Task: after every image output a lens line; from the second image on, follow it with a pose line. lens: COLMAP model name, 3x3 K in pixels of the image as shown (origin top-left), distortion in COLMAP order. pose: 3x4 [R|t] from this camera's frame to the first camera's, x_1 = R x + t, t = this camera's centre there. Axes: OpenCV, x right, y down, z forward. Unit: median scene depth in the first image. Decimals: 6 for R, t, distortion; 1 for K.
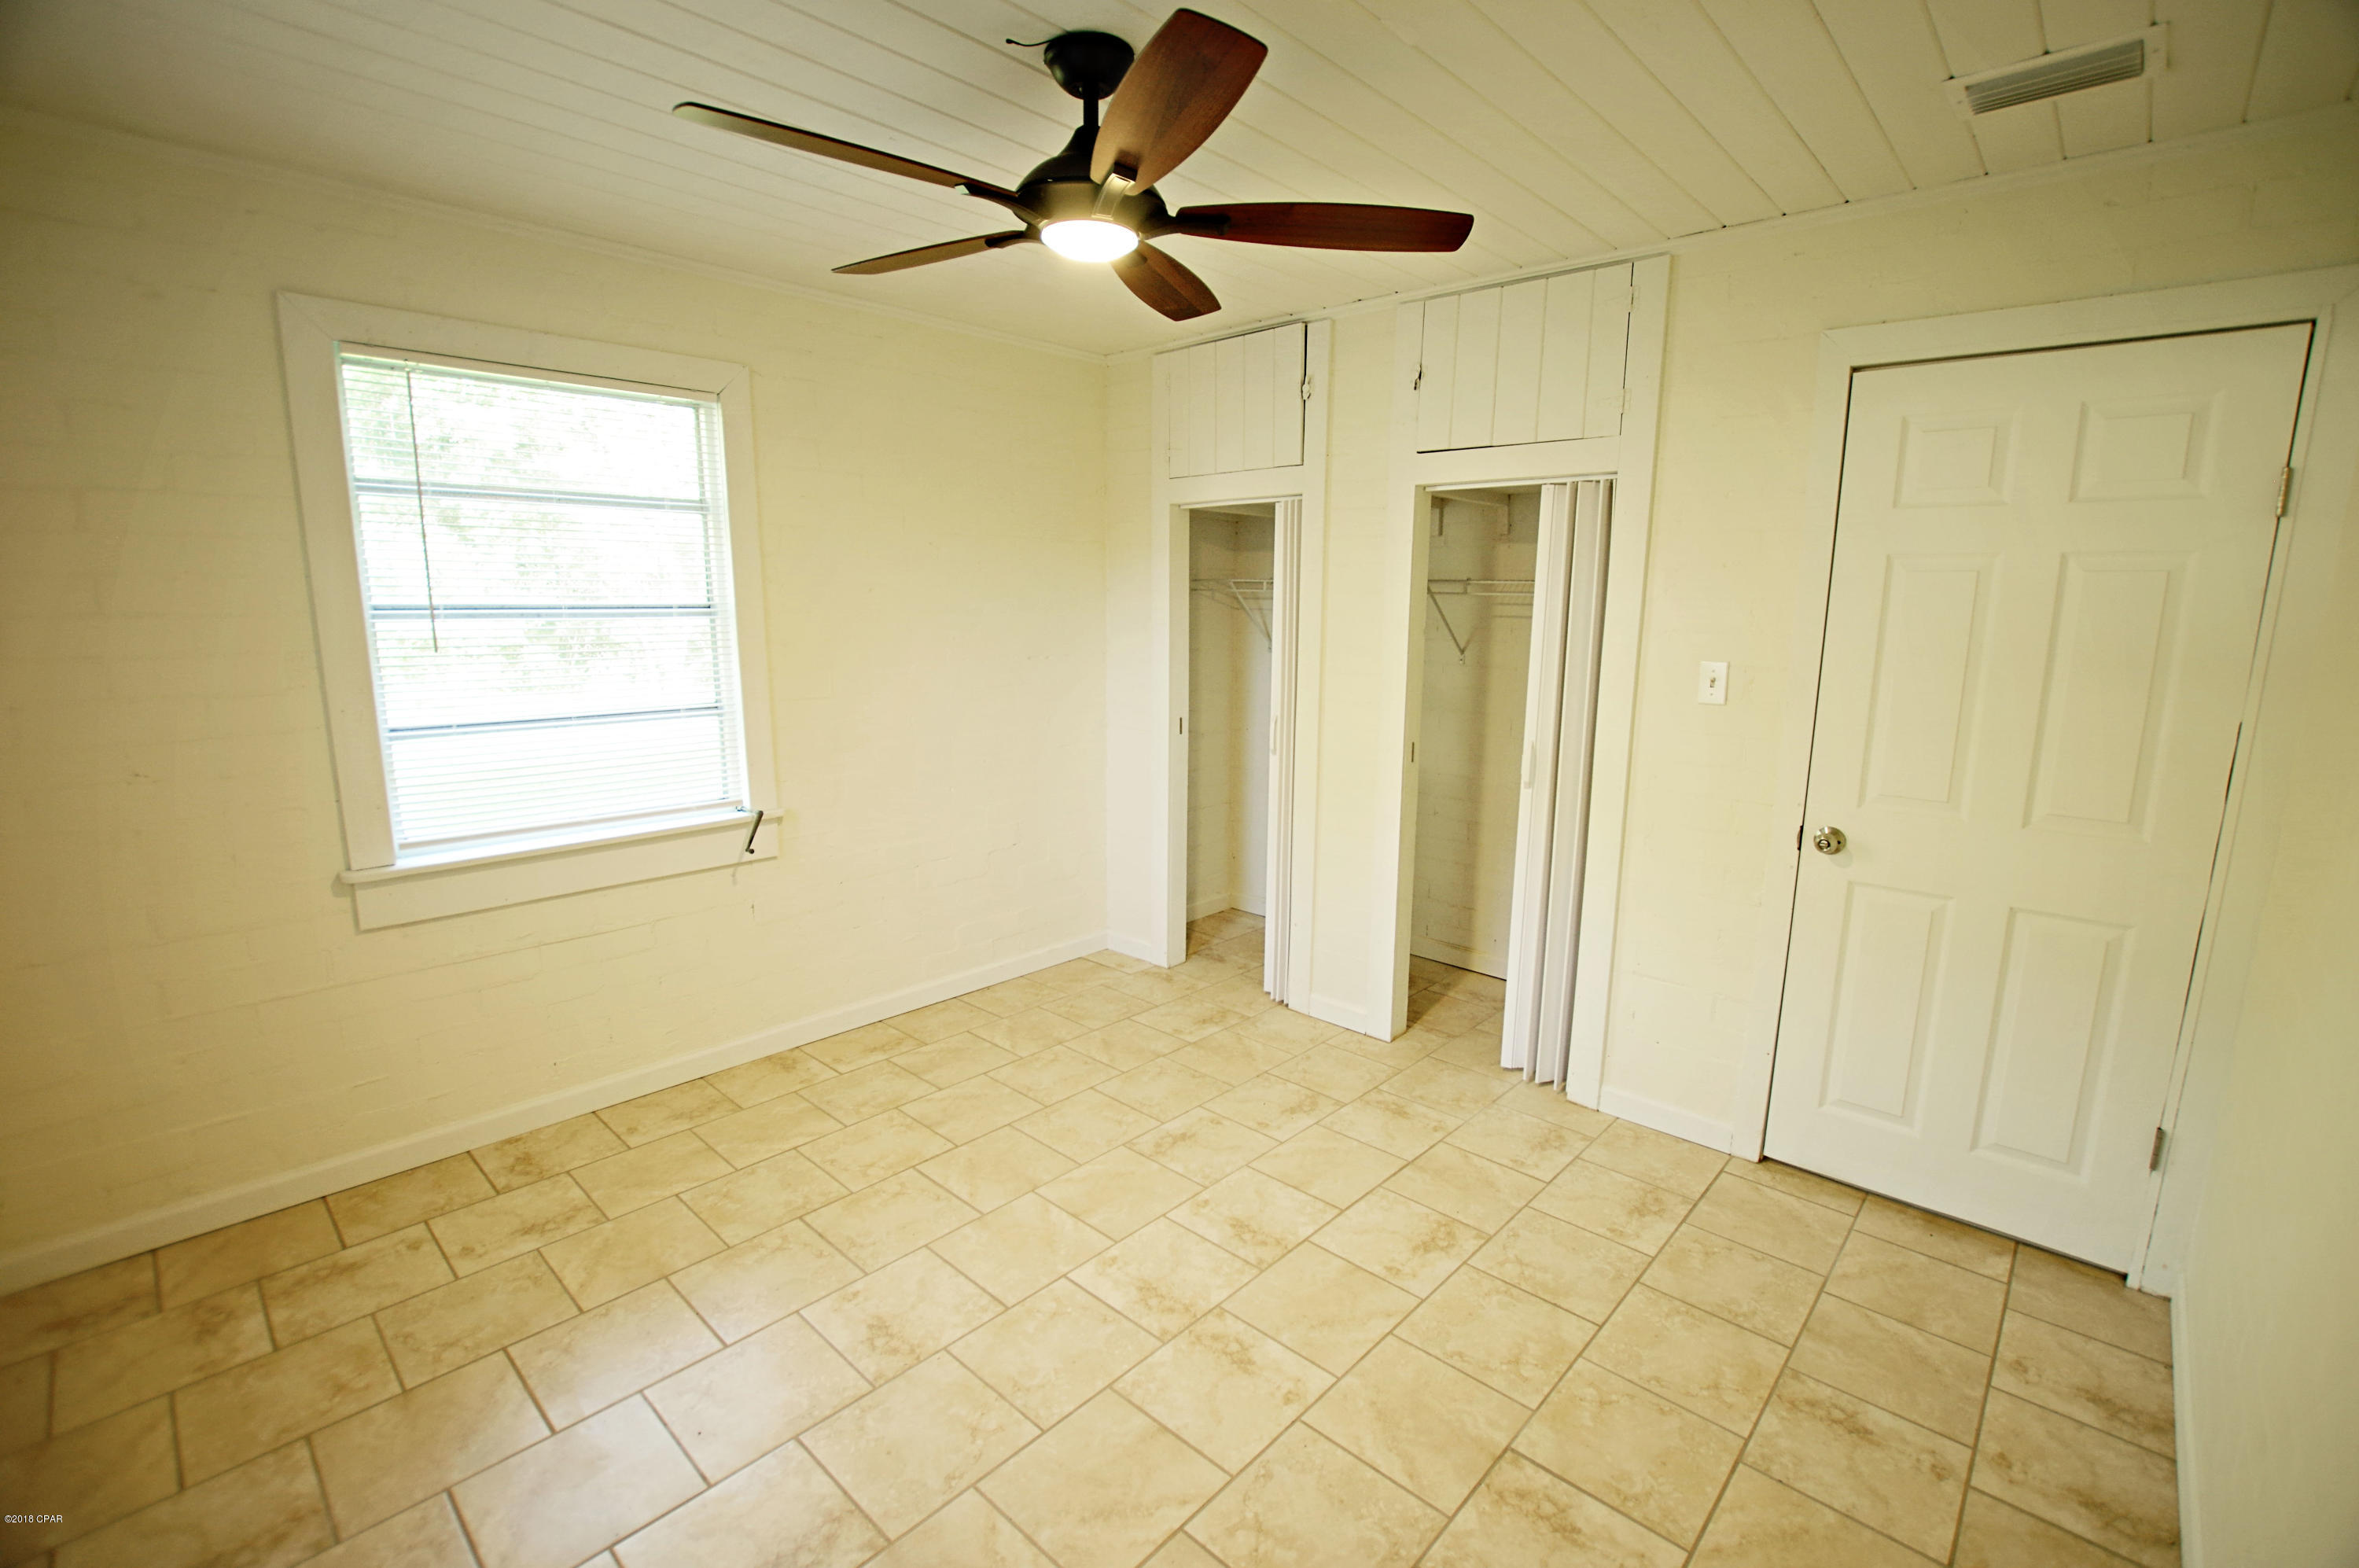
lens RADIAL K [[1014.6, 0, 1174.6], [0, 1014.6, 803.5], [0, 0, 1]] dist [-0.012844, 0.000252]
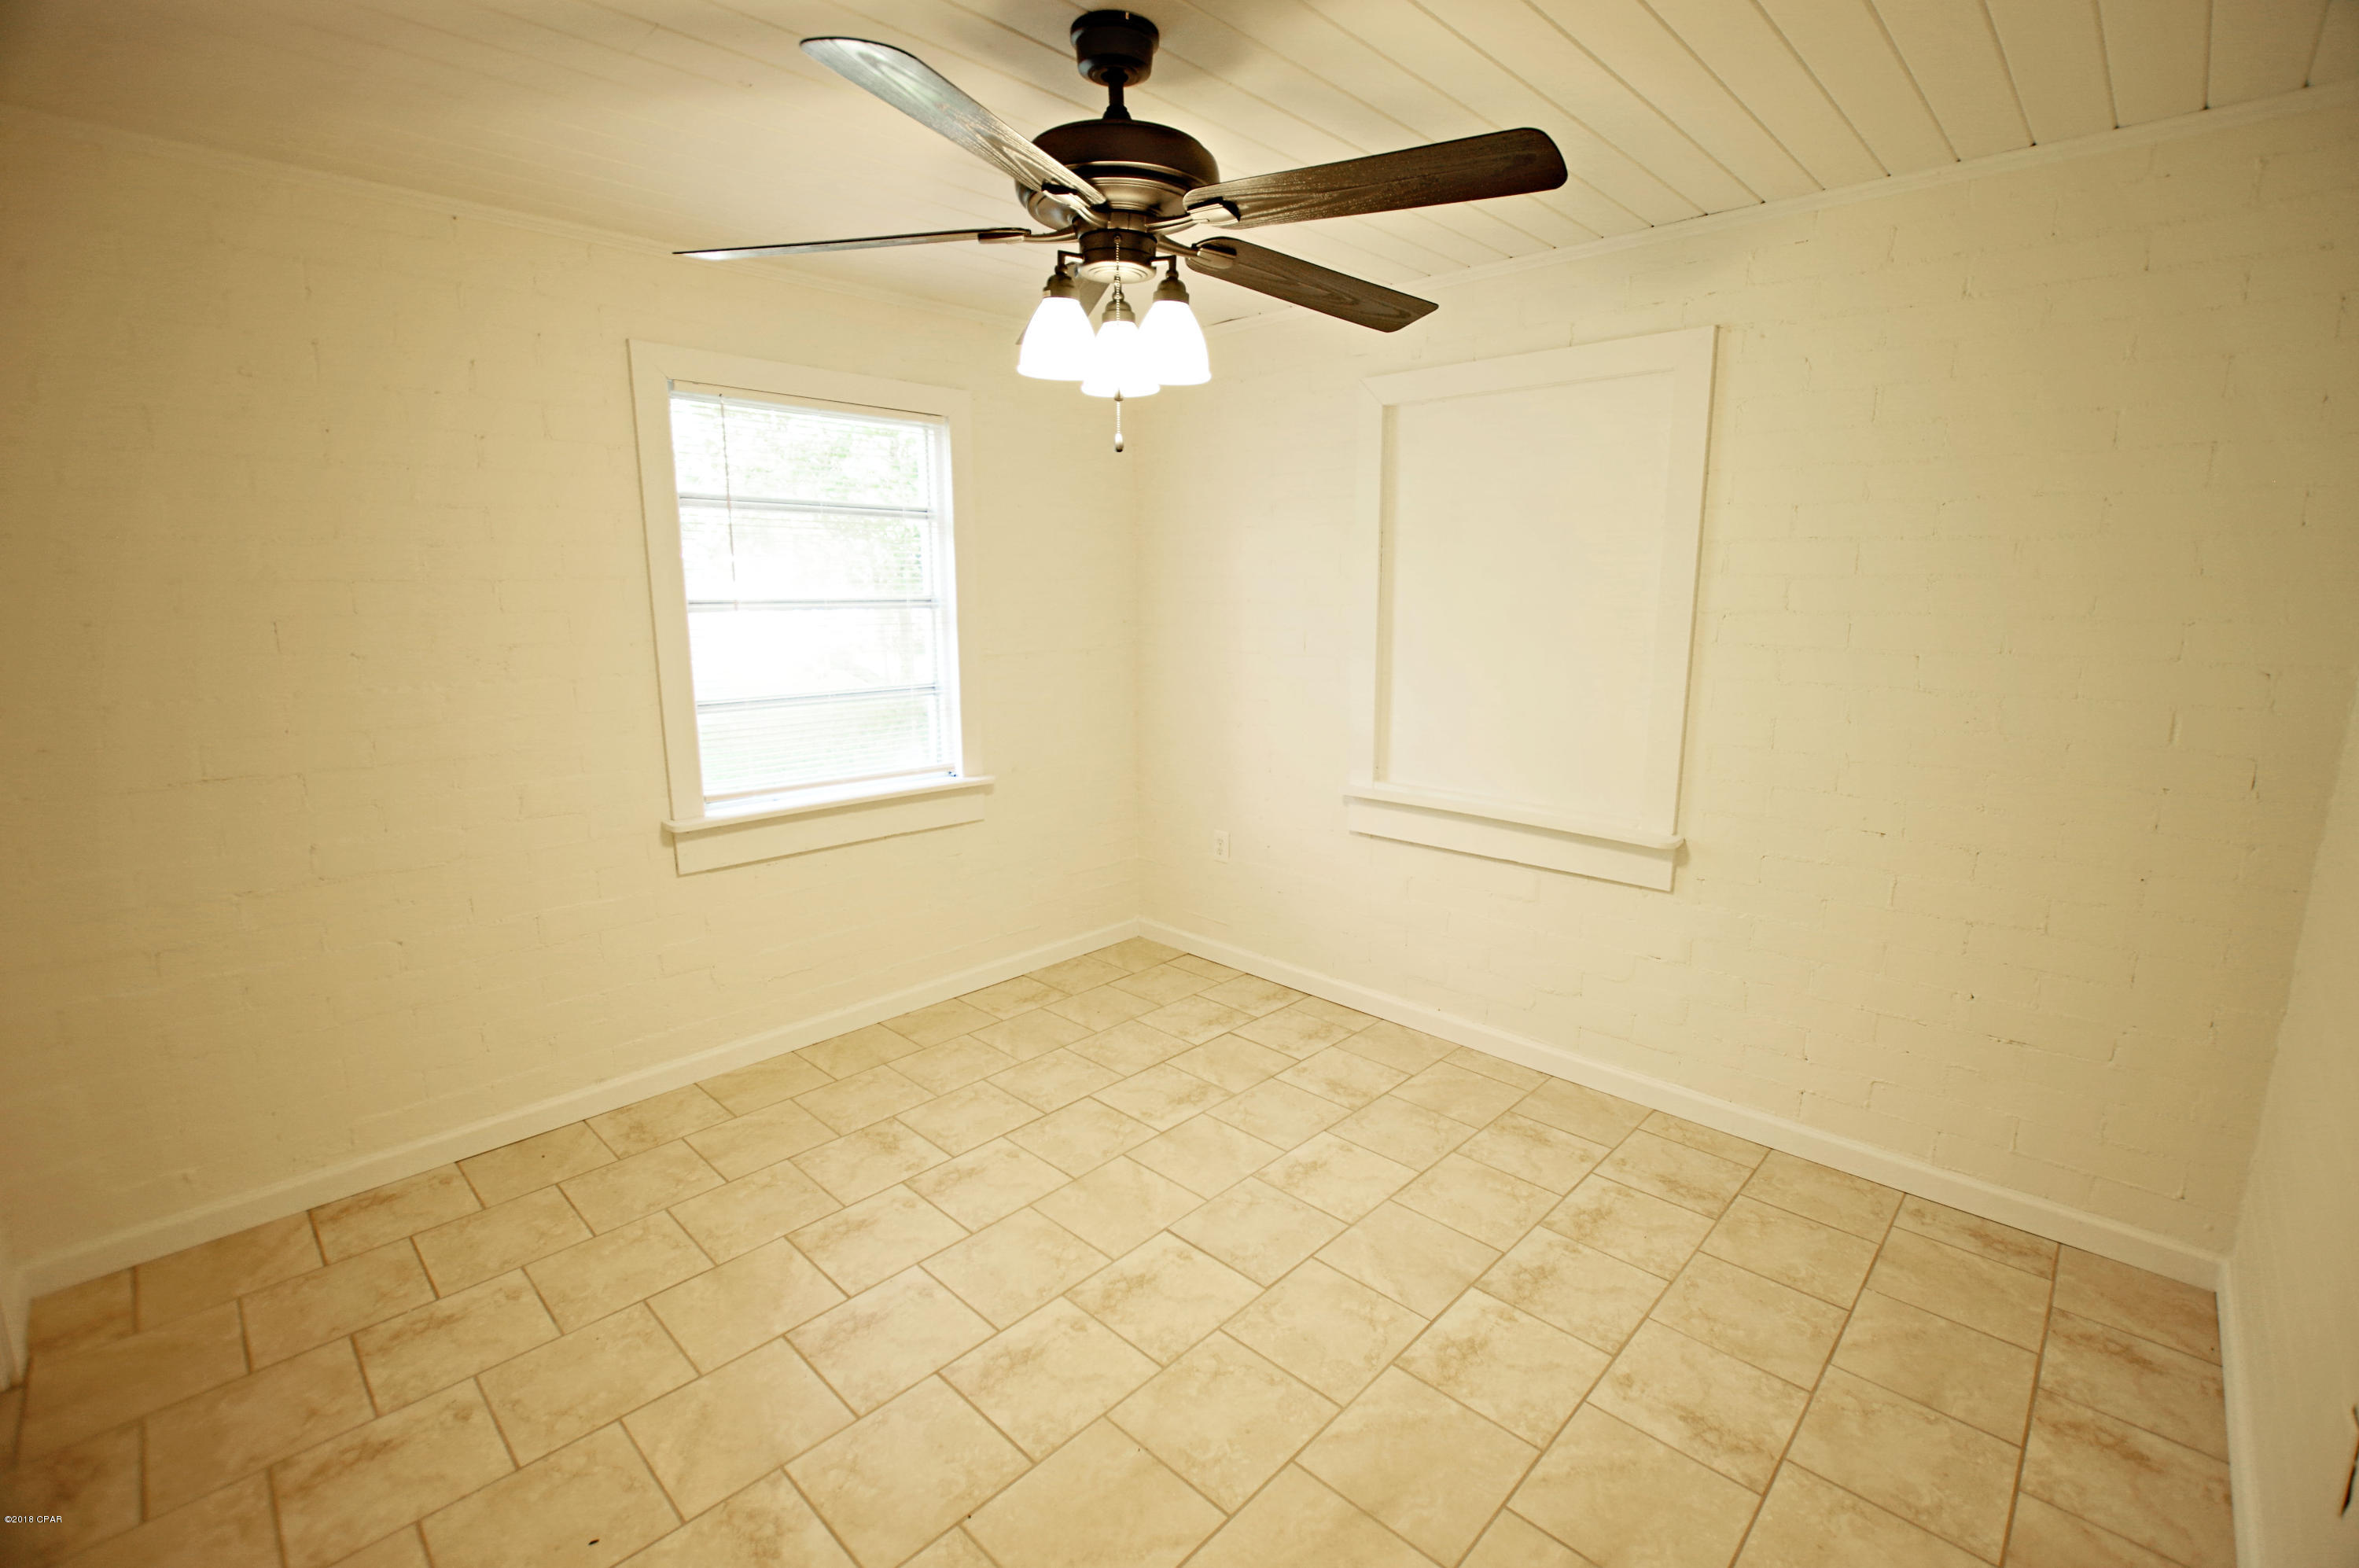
lens RADIAL K [[1037.5, 0, 1189.4], [0, 1037.5, 776.1], [0, 0, 1]] dist [-0.029473, 0.003951]
pose [[0.999868, -0.014179, -0.007955, -0.106984], [0.014074, 0.999815, -0.013074, 0.019264], [0.008139, 0.012961, 0.999883, -0.111749]]
